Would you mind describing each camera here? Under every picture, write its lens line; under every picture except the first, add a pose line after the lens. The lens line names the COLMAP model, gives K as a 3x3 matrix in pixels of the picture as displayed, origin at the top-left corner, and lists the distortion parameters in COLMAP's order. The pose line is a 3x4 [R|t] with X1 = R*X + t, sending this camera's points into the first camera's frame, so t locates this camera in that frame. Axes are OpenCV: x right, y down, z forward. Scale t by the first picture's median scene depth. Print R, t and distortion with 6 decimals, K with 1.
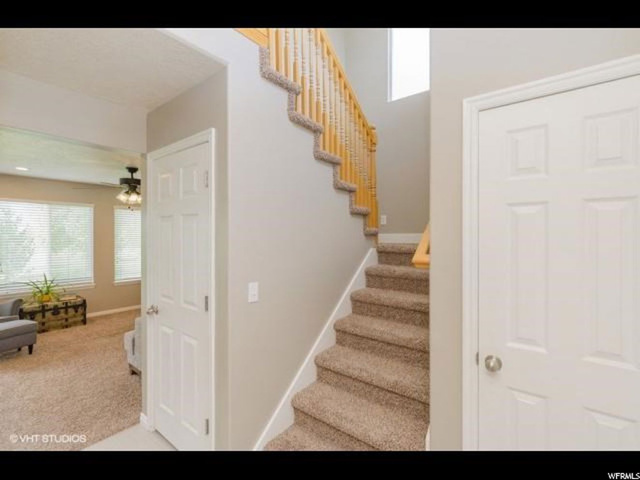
lens RADIAL K [[304.2, 0, 320.0], [0, 304.2, 240.0], [0, 0, 1]] dist [-0.001382, -0.000704]
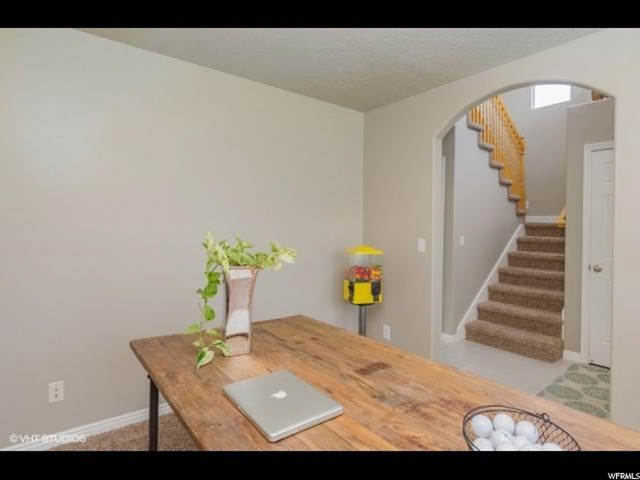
lens RADIAL K [[359.0, 0, 320.0], [0, 359.0, 240.0], [0, 0, 1]] dist [-0.021434, -0.000920]
pose [[0.963845, 0.013267, -0.266131, -0.320866], [-0.009381, 0.999830, 0.015867, 0.091596], [0.266297, -0.012797, 0.963806, -0.942637]]
